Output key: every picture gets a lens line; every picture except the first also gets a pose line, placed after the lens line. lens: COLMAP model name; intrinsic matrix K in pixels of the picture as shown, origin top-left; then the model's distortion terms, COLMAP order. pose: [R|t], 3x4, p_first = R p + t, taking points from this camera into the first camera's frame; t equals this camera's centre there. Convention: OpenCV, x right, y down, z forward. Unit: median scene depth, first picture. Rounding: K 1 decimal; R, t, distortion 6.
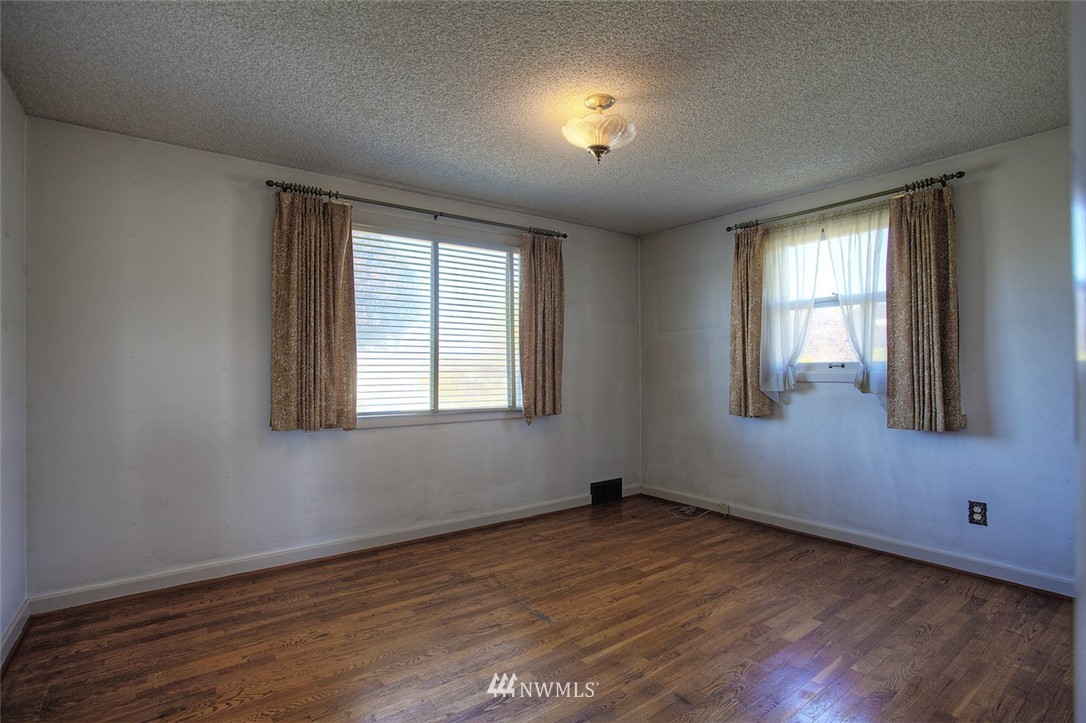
lens RADIAL K [[528.0, 0, 548.5], [0, 528.0, 363.6], [0, 0, 1]] dist [-0.062772, 0.021566]
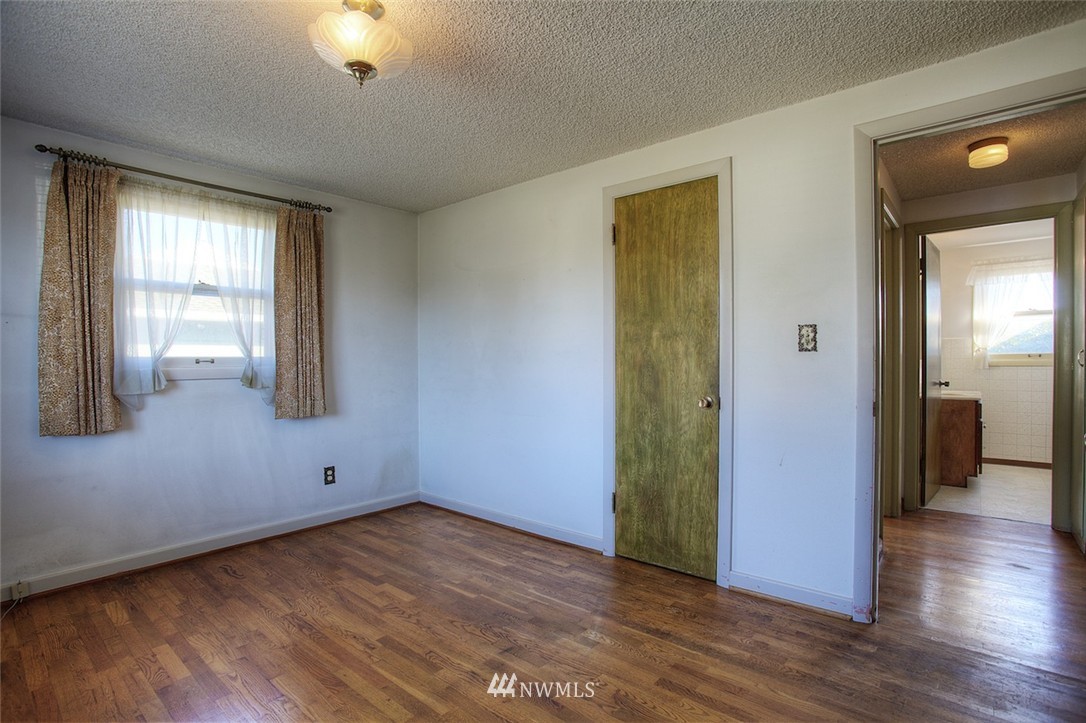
lens RADIAL K [[528.0, 0, 549.7], [0, 528.0, 367.5], [0, 0, 1]] dist [-0.062772, 0.021566]
pose [[-0.225924, -0.007366, 0.974117, -0.521089], [-0.000805, 0.999972, 0.007375, 0.009048], [-0.974145, 0.000882, -0.225924, 0.690394]]
